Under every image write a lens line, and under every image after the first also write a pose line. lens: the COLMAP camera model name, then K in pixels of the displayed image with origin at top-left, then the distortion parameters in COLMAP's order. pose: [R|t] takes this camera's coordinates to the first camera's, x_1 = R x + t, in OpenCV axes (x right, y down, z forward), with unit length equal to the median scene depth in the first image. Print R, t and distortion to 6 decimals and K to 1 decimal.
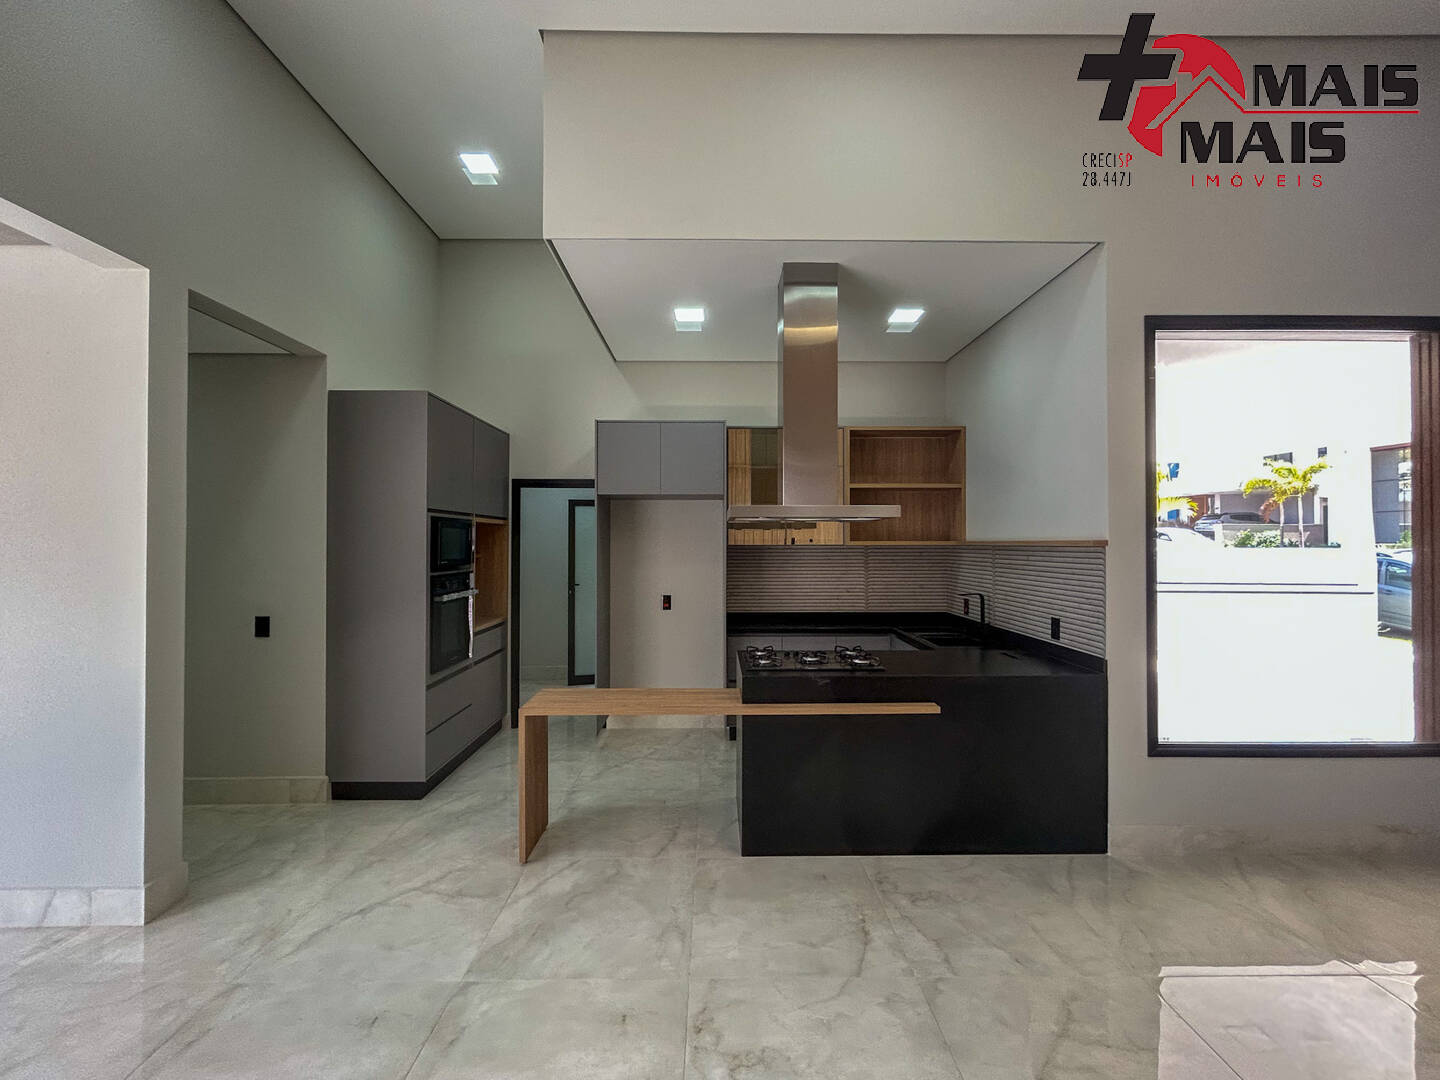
lens RADIAL K [[593.4, 0, 717.7], [0, 593.4, 536.5], [0, 0, 1]] dist [0.001212, 0.000227]
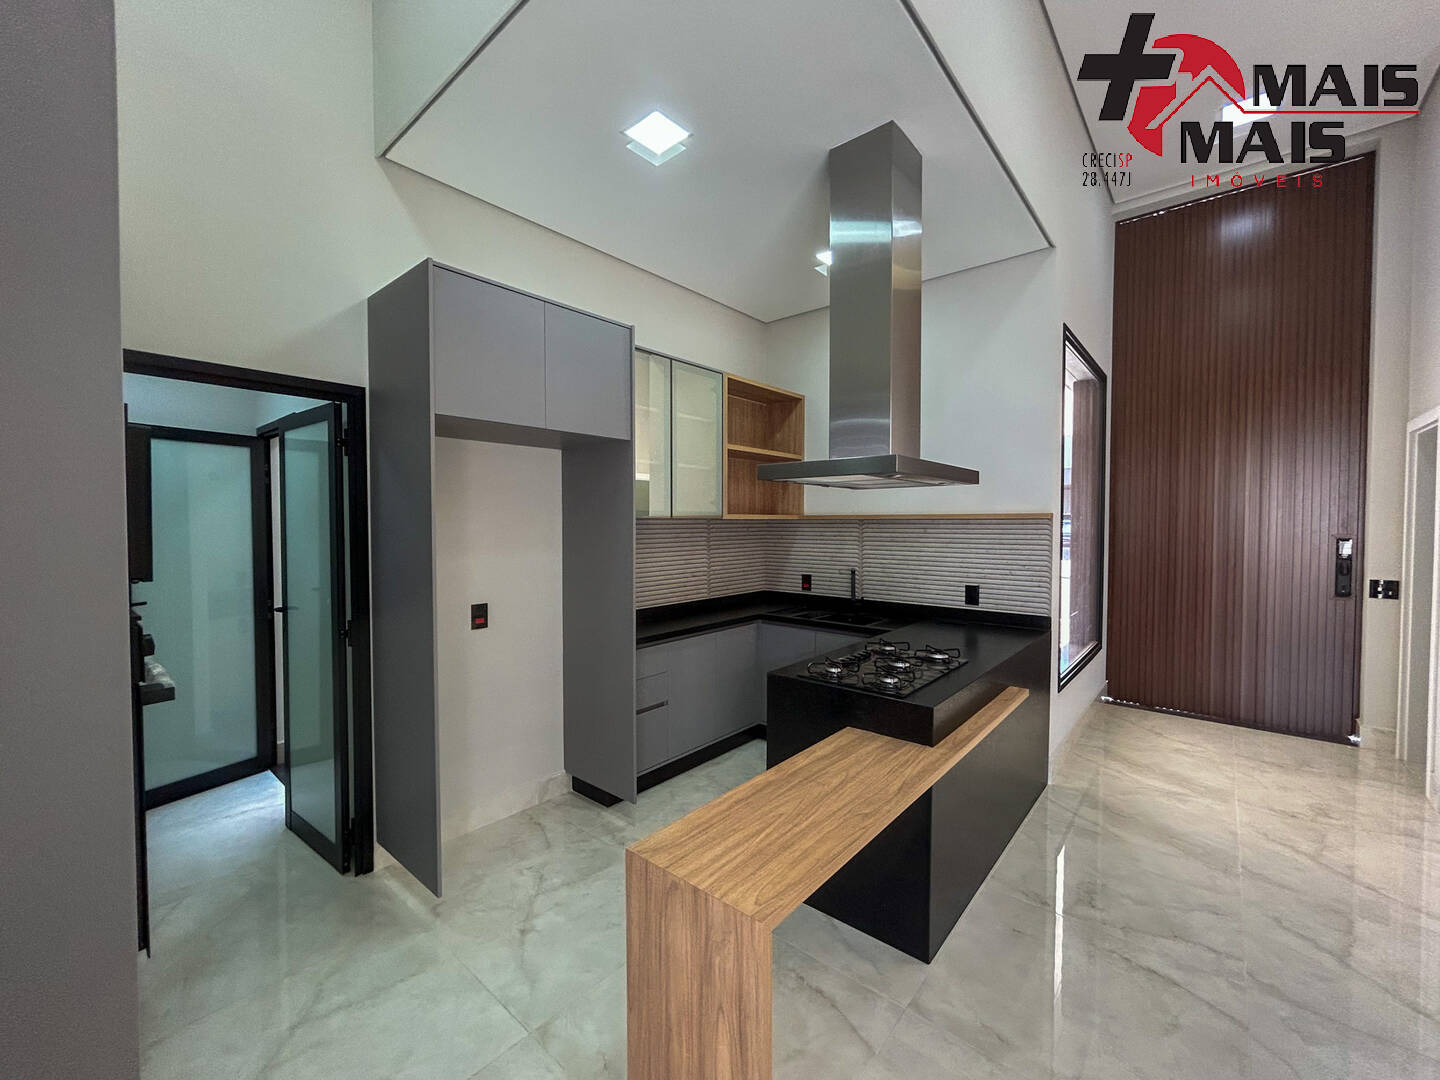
lens RADIAL K [[584.6, 0, 718.4], [0, 584.6, 537.8], [0, 0, 1]] dist [-0.000332, 0.000131]
pose [[0.657298, -0.021958, 0.753311, -0.609942], [-0.007548, 0.999333, 0.035716, 0.017447], [-0.753593, -0.029162, 0.656694, 0.735964]]
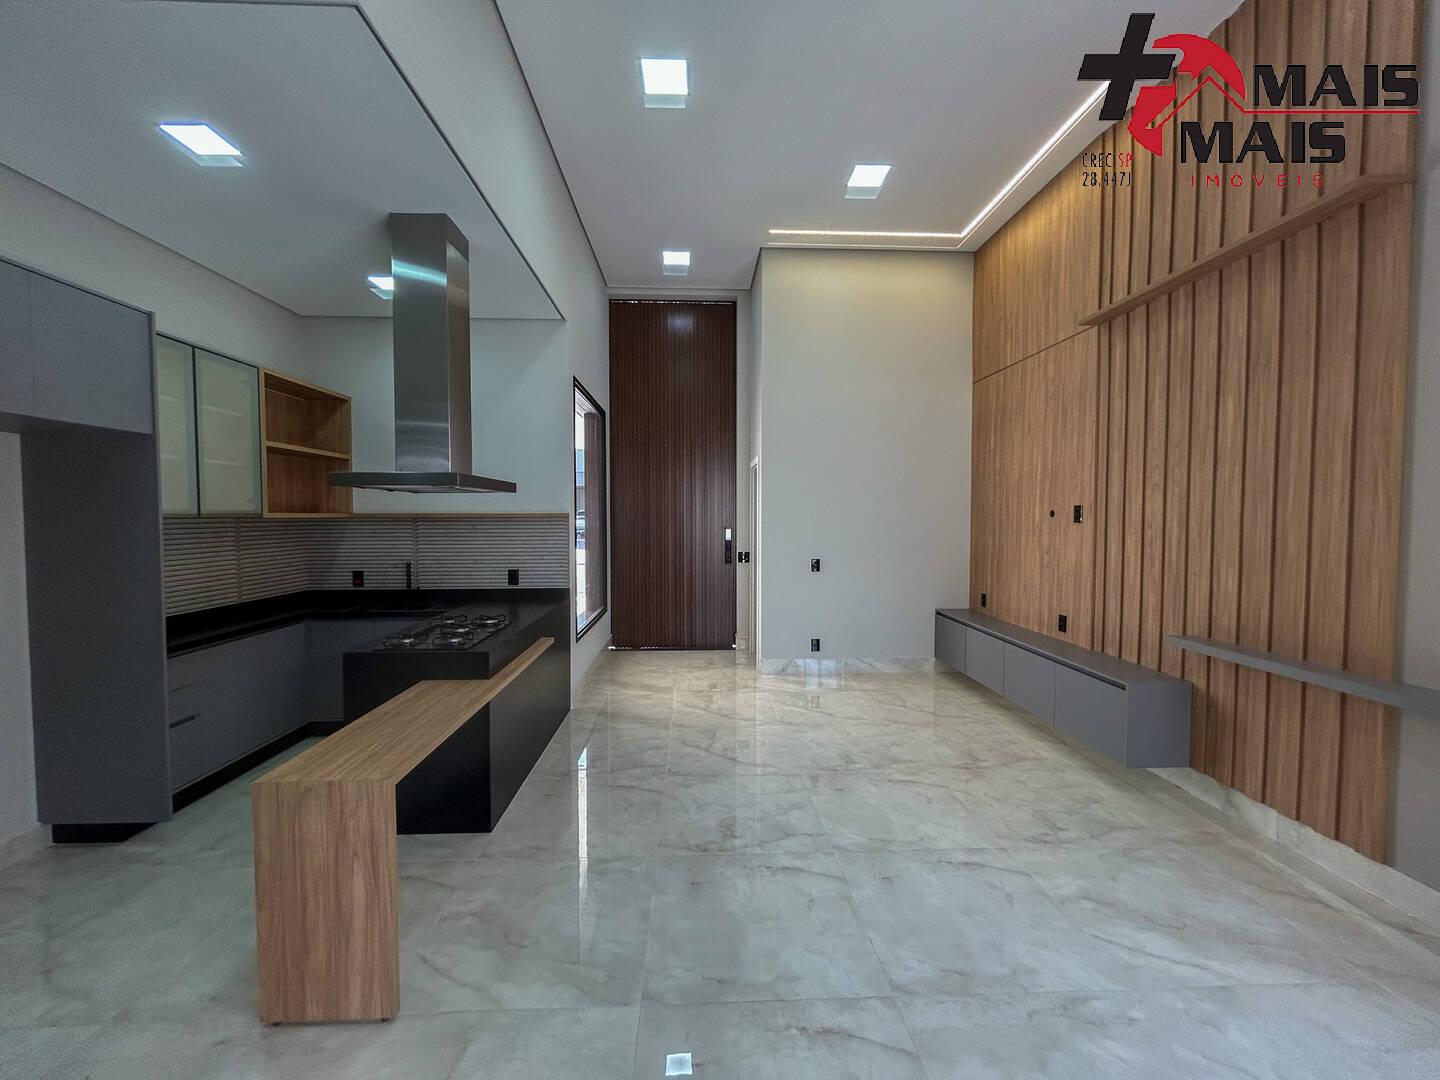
lens RADIAL K [[584.6, 0, 718.4], [0, 584.6, 537.8], [0, 0, 1]] dist [-0.000332, 0.000131]
pose [[-0.031311, -0.038018, 0.998786, -0.903237], [-0.009264, 0.999244, 0.037745, 0.008949], [-0.999467, -0.008071, -0.031639, 0.642852]]
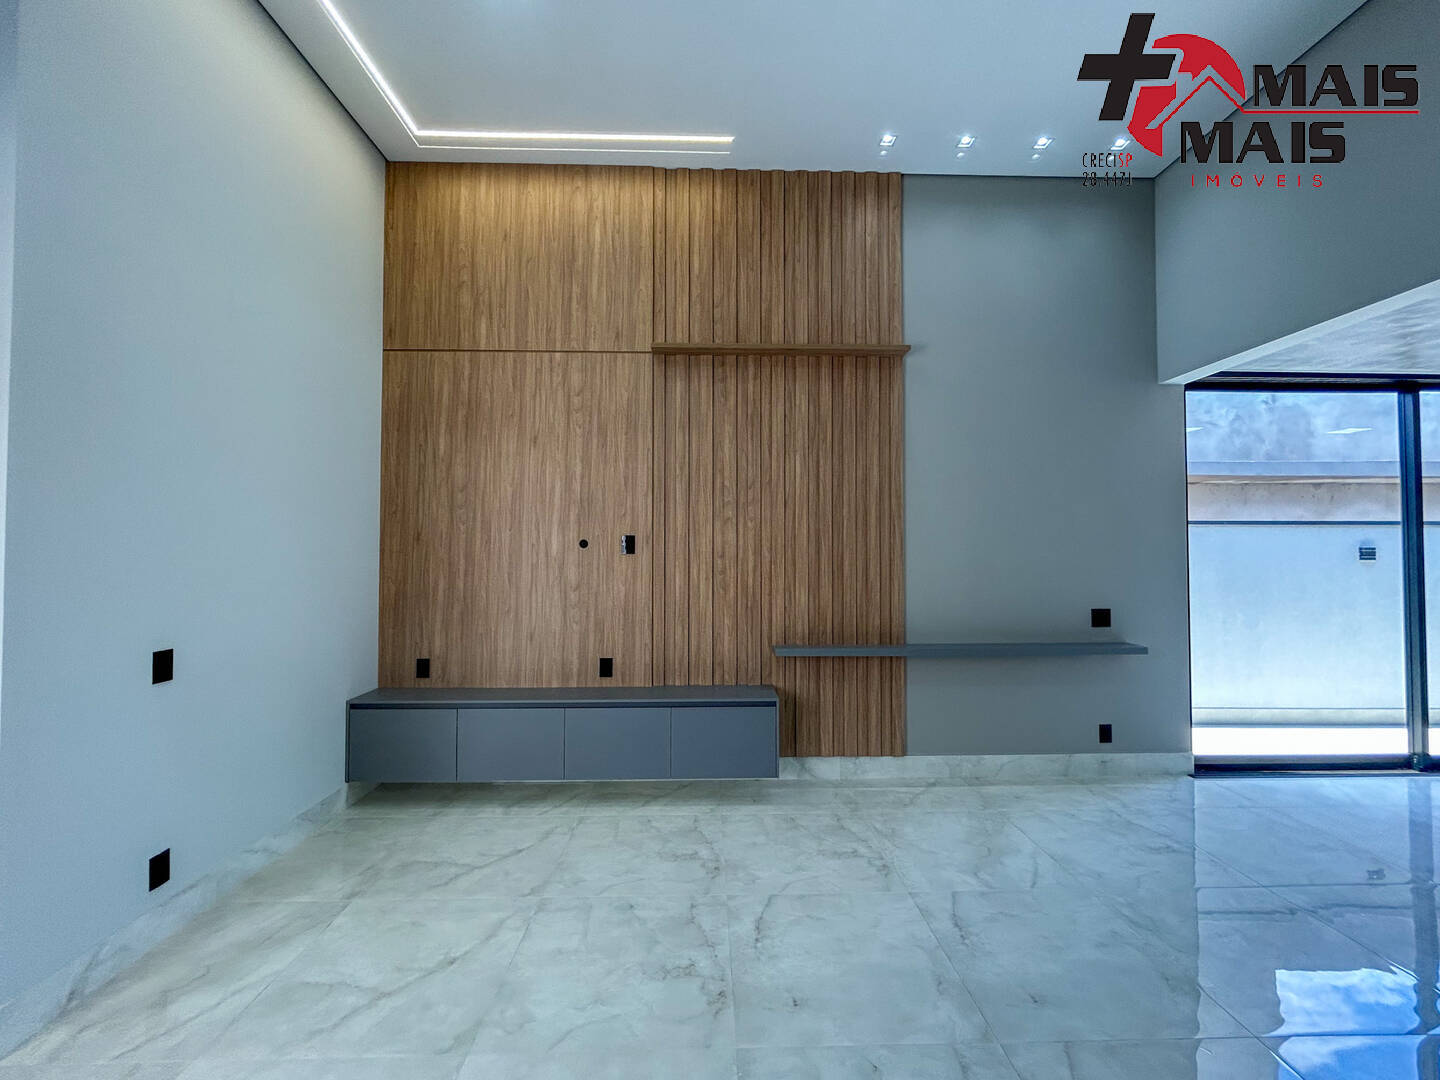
lens RADIAL K [[592.4, 0, 718.8], [0, 592.4, 537.6], [0, 0, 1]] dist [0.000251, -0.000493]
pose [[-0.999785, -0.003063, -0.020527, 0.272149], [-0.002409, 0.999492, -0.031777, 0.022400], [0.020614, -0.031721, -0.999284, 1.054624]]
